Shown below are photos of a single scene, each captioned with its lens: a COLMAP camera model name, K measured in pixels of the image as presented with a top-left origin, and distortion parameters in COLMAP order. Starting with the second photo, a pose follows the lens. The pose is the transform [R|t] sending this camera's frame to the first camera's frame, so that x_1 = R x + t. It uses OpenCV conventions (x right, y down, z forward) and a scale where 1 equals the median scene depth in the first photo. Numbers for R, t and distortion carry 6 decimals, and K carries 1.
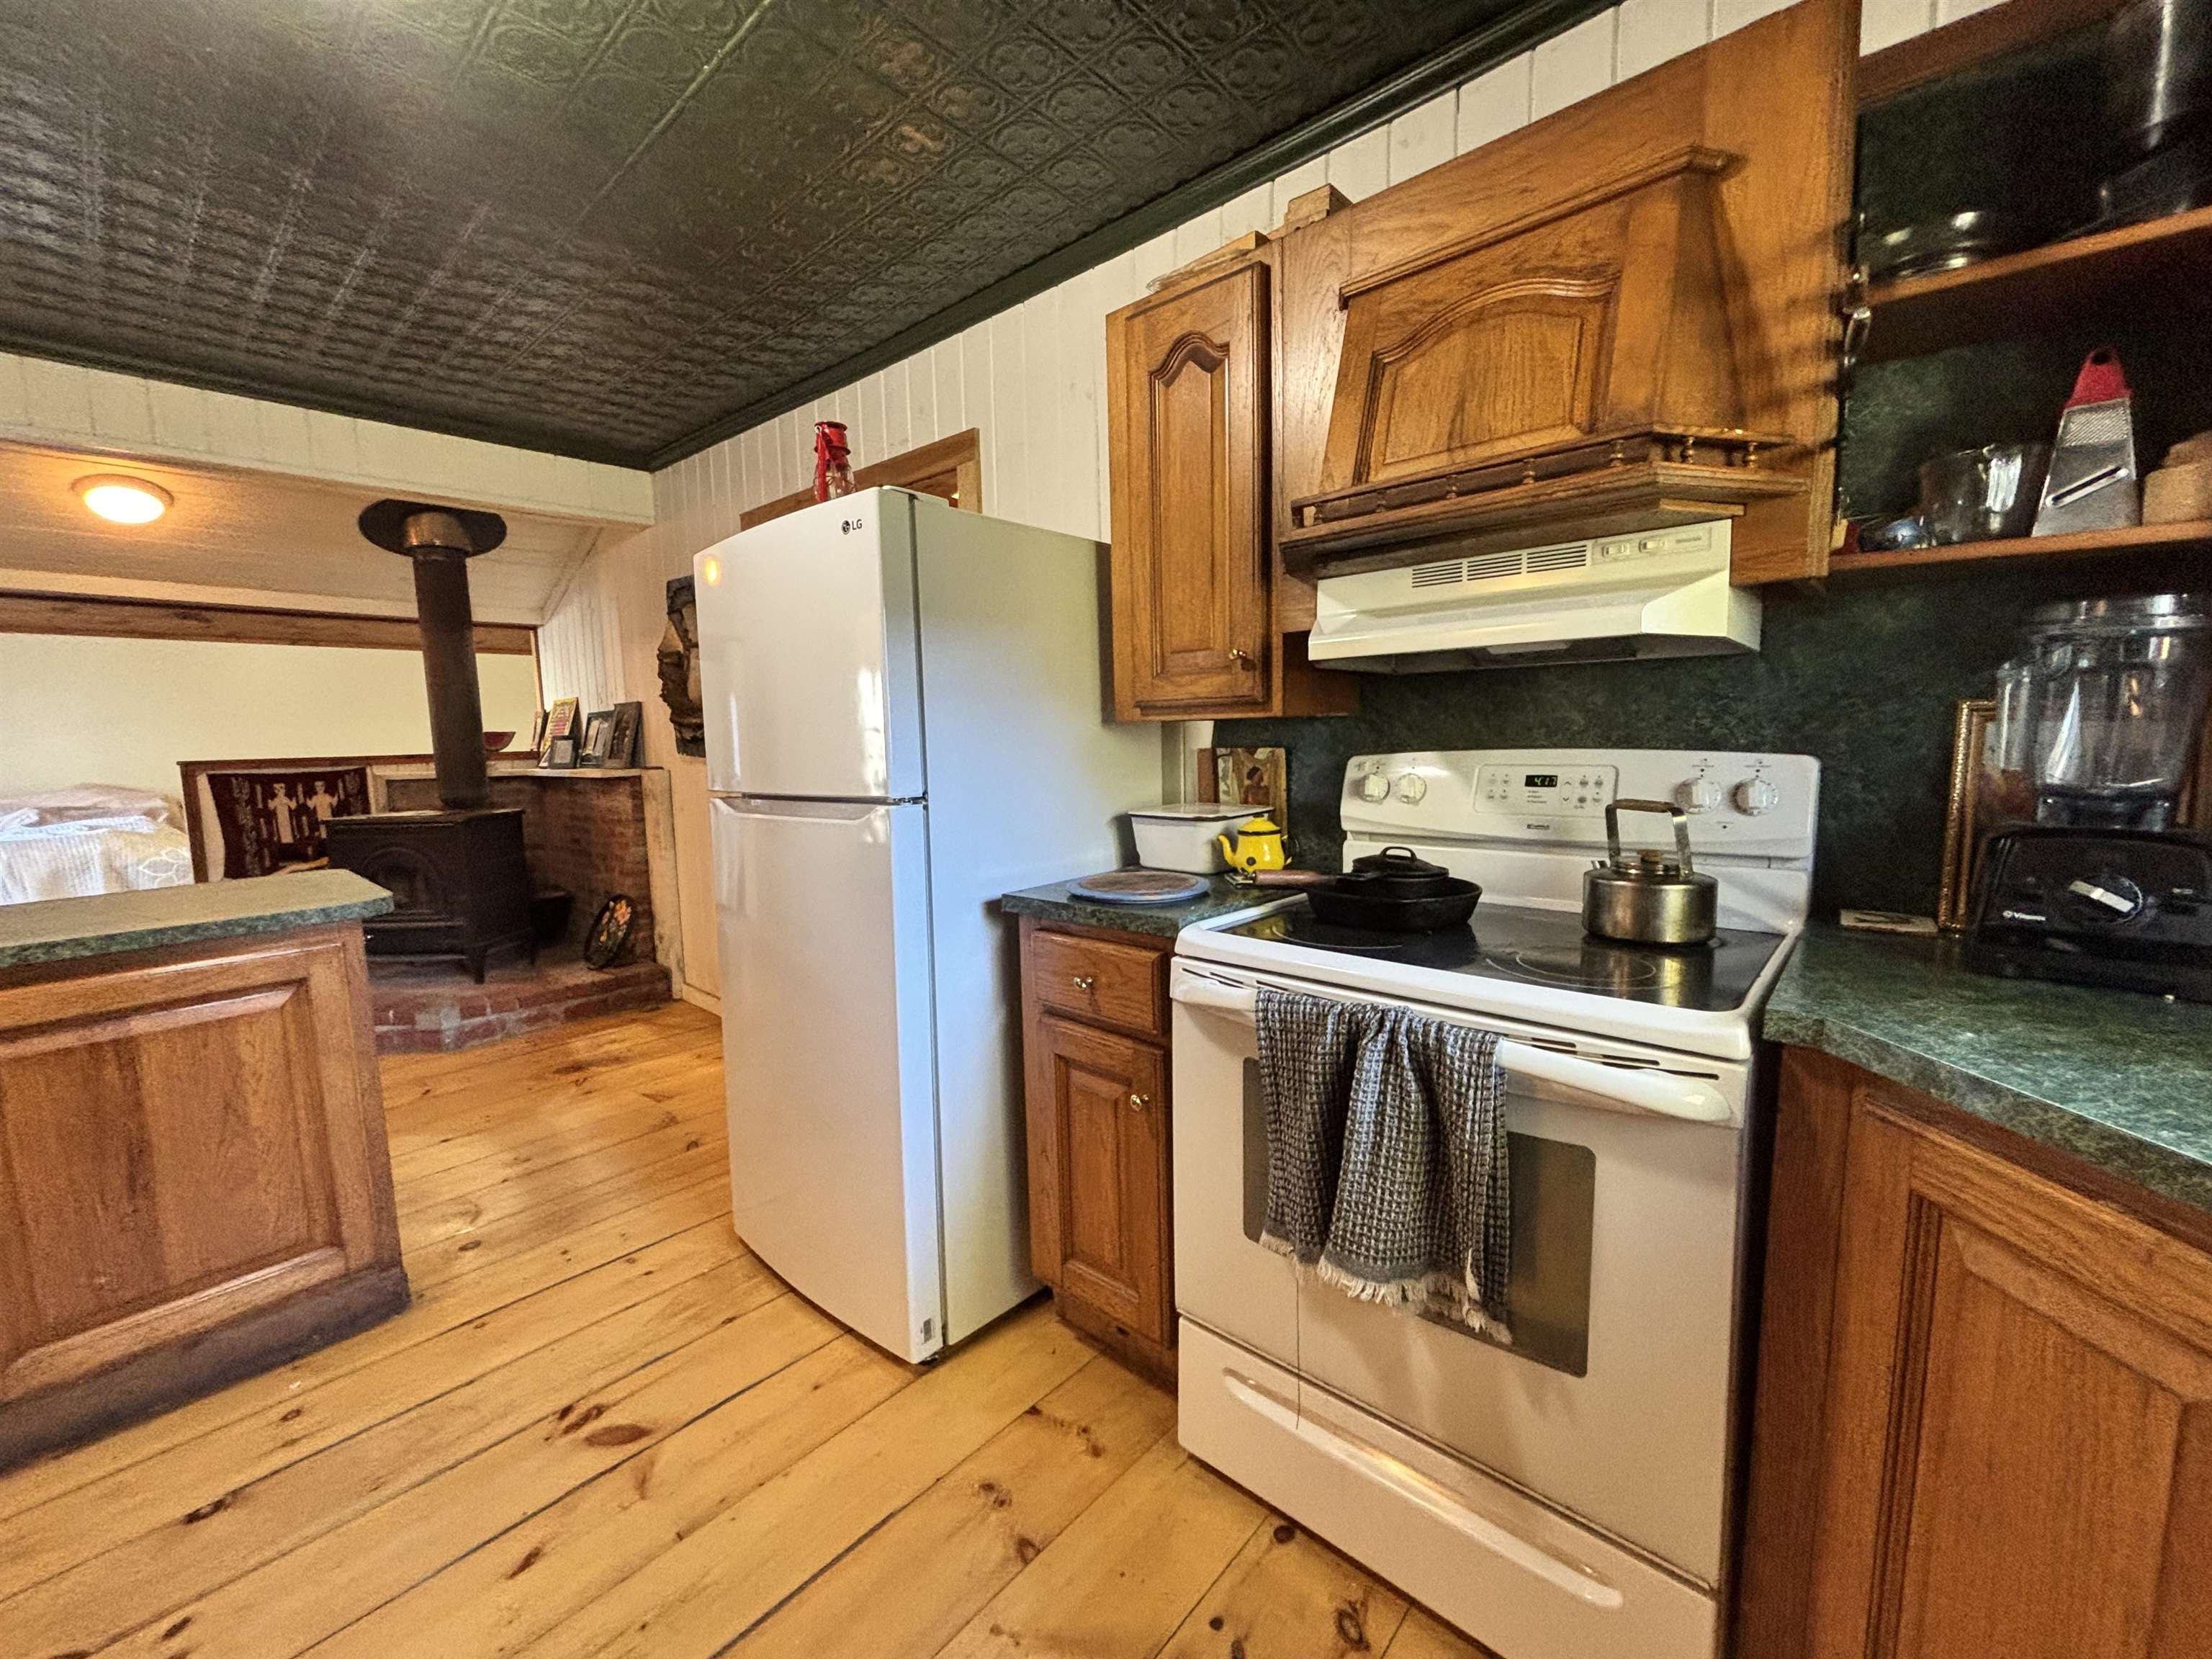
lens RADIAL K [[884.9, 0, 1106.0], [0, 884.9, 829.5], [0, 0, 1]] dist [-0.001846, 0.008488]
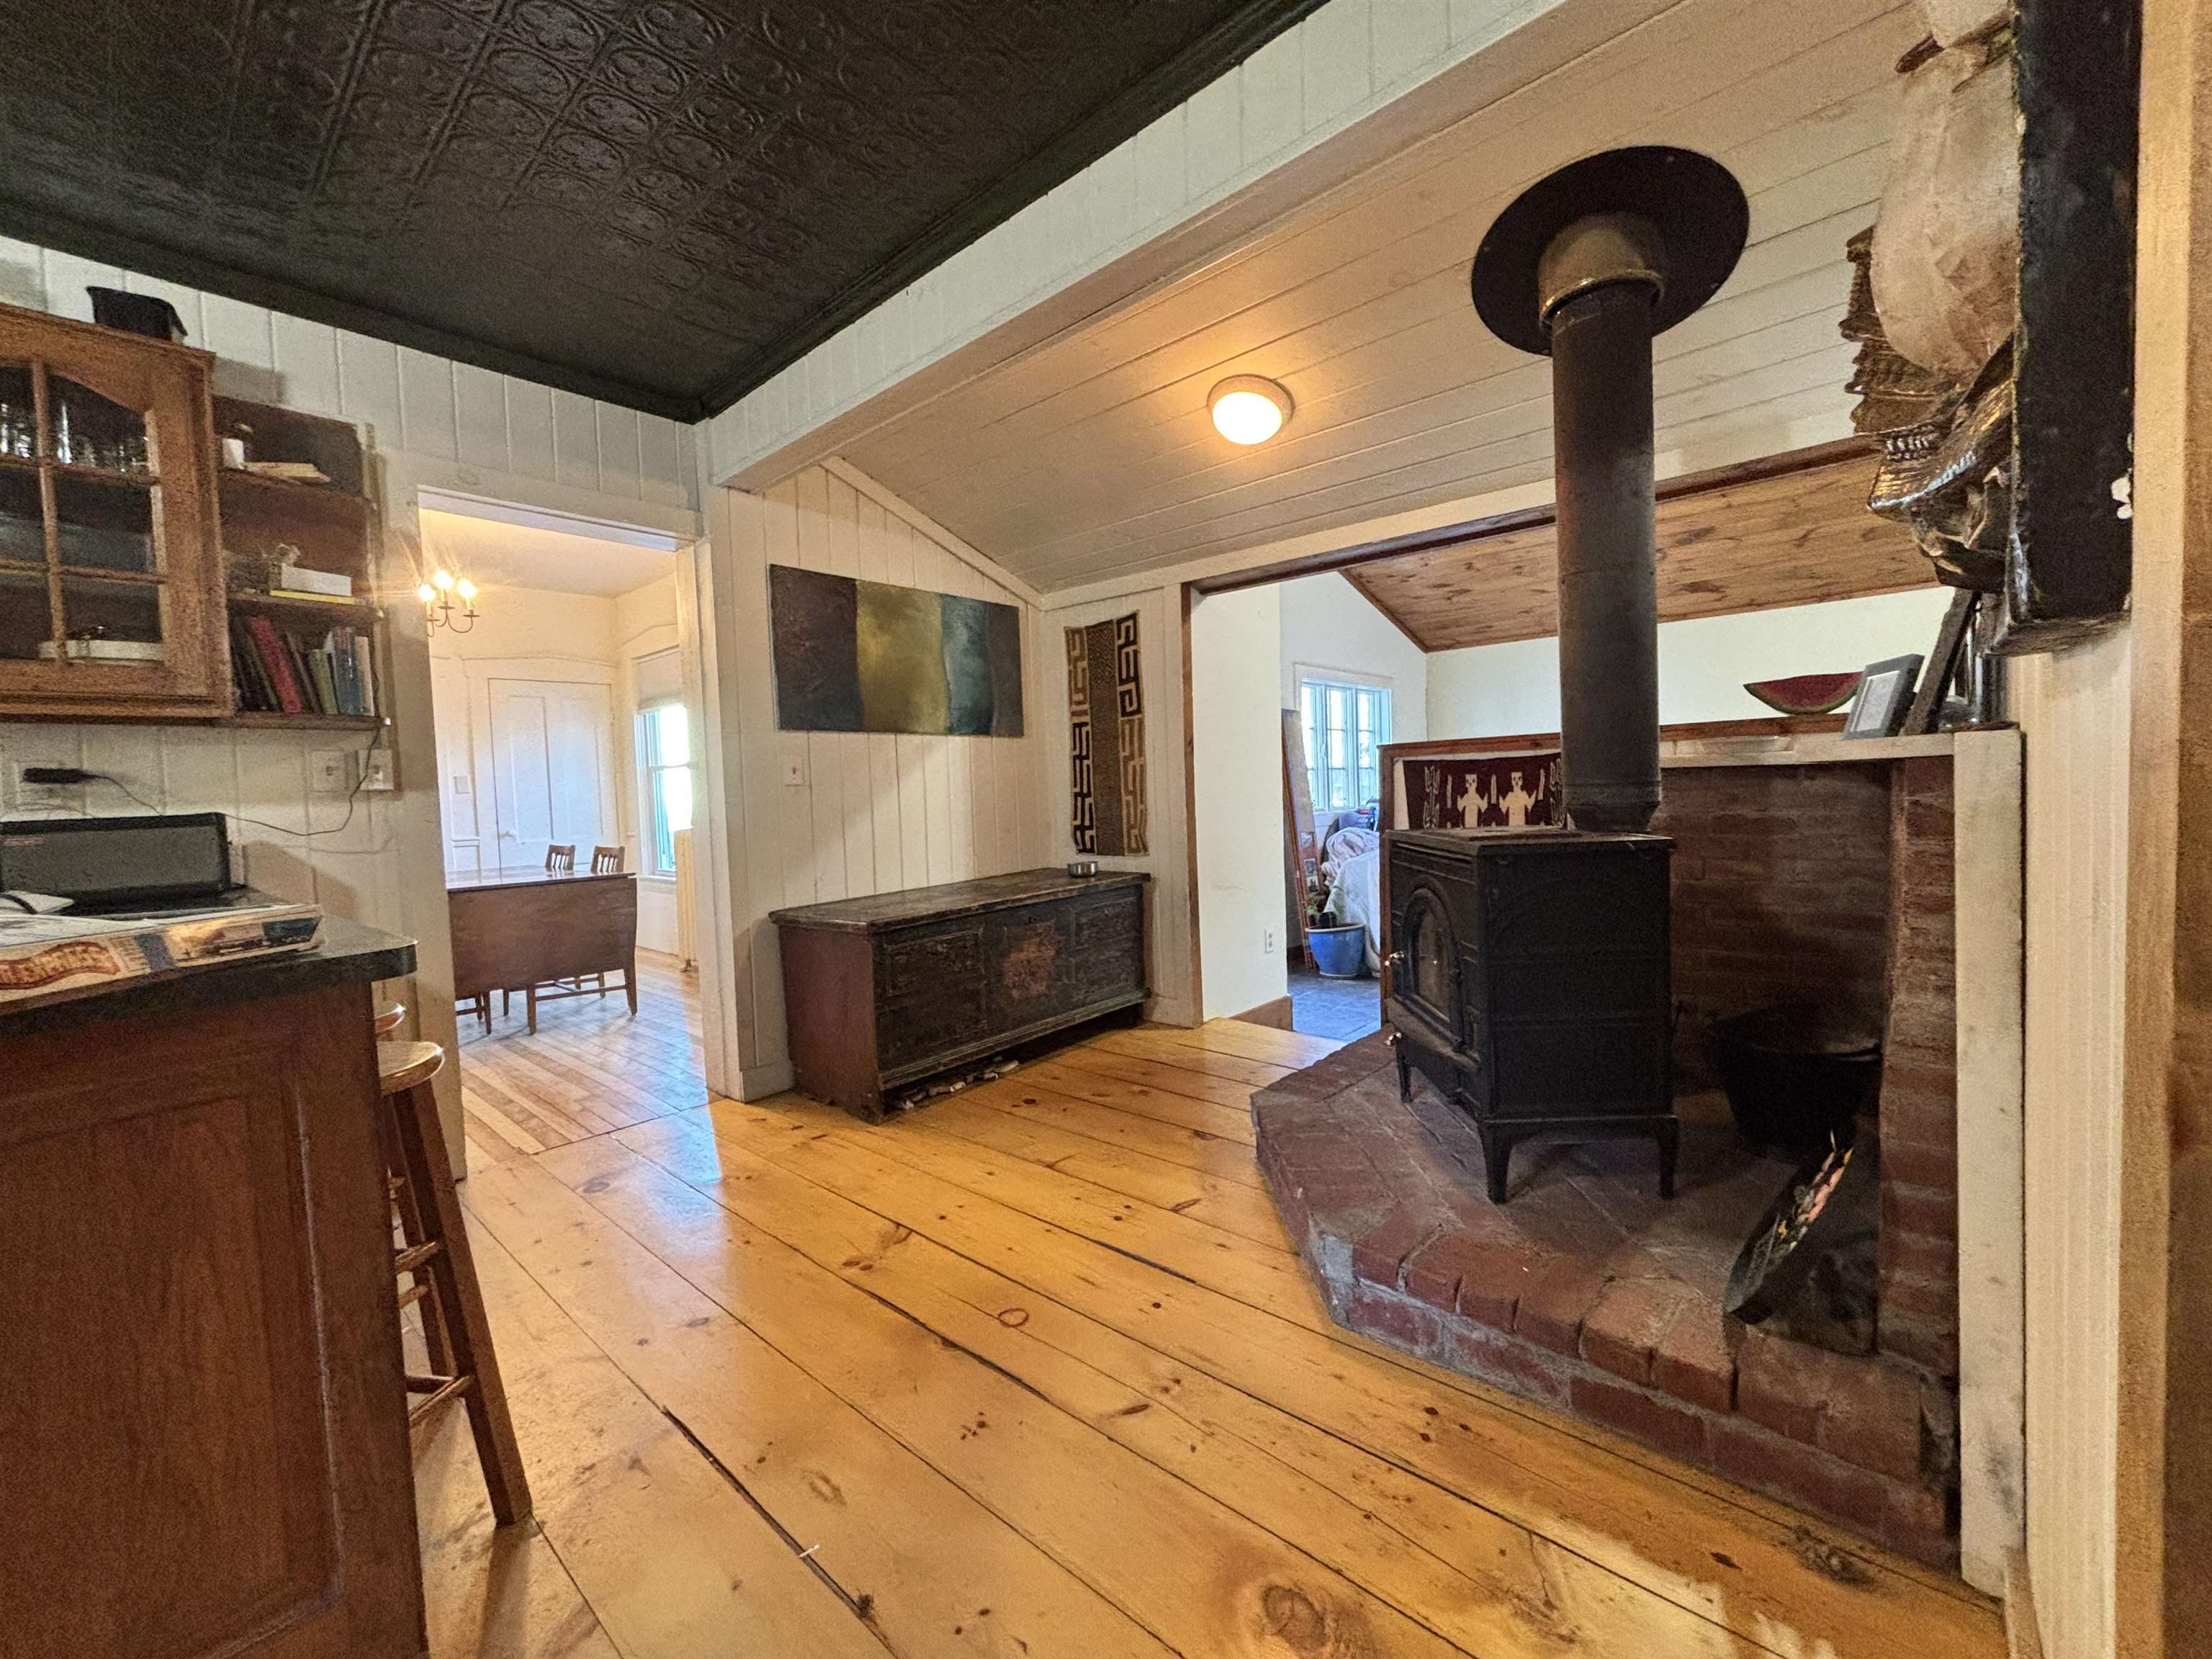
lens RADIAL K [[884.9, 0, 1106.0], [0, 884.9, 829.5], [0, 0, 1]] dist [-0.001846, 0.008488]
pose [[0.012872, 0.069661, -0.997488, -0.233636], [-0.073624, 0.994929, 0.068533, -0.035252], [0.997203, 0.072557, 0.017935, 0.710856]]
